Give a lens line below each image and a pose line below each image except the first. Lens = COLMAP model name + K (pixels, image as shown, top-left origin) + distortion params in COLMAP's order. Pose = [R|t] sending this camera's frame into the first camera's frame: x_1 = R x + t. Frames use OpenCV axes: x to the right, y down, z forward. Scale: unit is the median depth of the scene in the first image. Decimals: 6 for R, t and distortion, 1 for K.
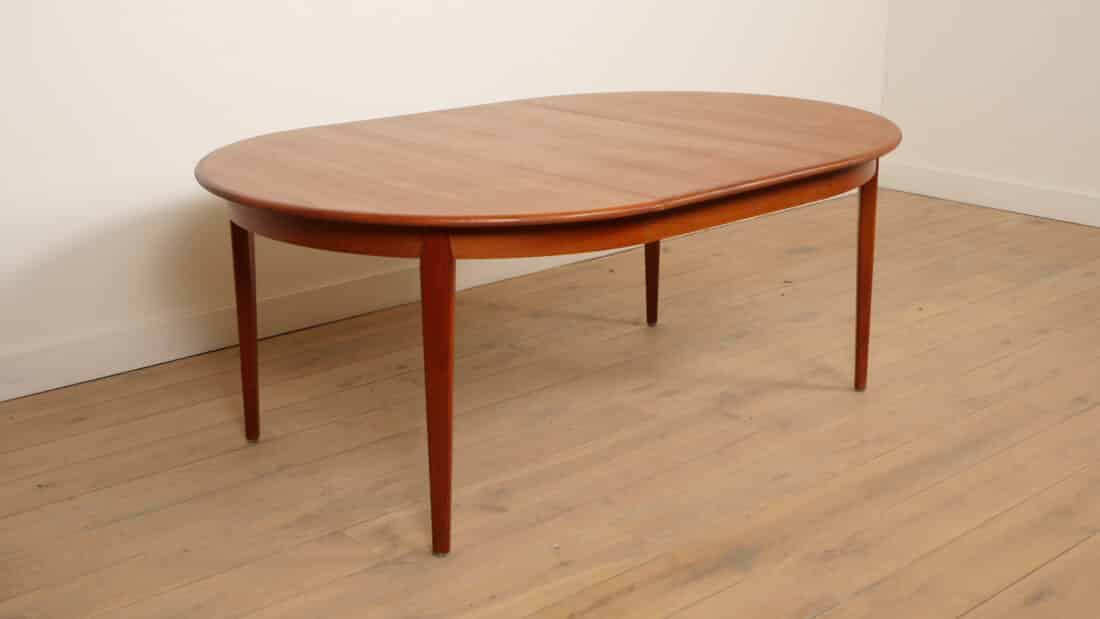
lens RADIAL K [[1248.4, 0, 550.0], [0, 1248.4, 309.5], [0, 0, 1]] dist [-0.001989, -0.003752]
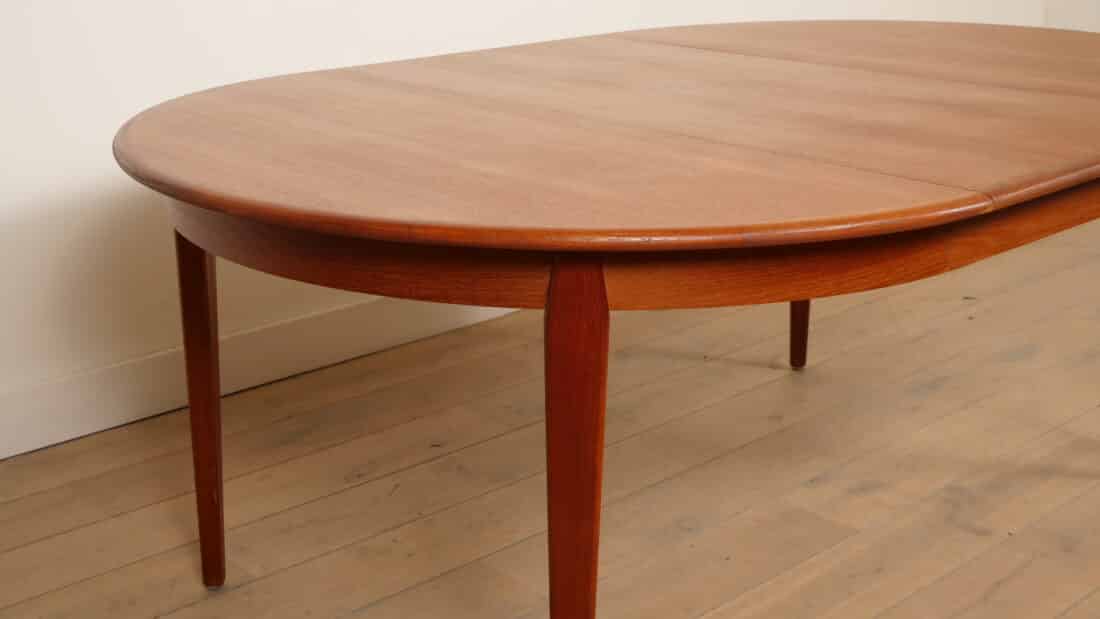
lens RADIAL K [[1421.2, 0, 550.0], [0, 1421.2, 309.5], [0, 0, 1]] dist [0.002977, 0.024312]
pose [[0.999916, -0.007579, 0.010469, -0.077478], [0.007522, 0.999957, 0.005483, -0.031743], [-0.010510, -0.005403, 0.999930, 0.292585]]
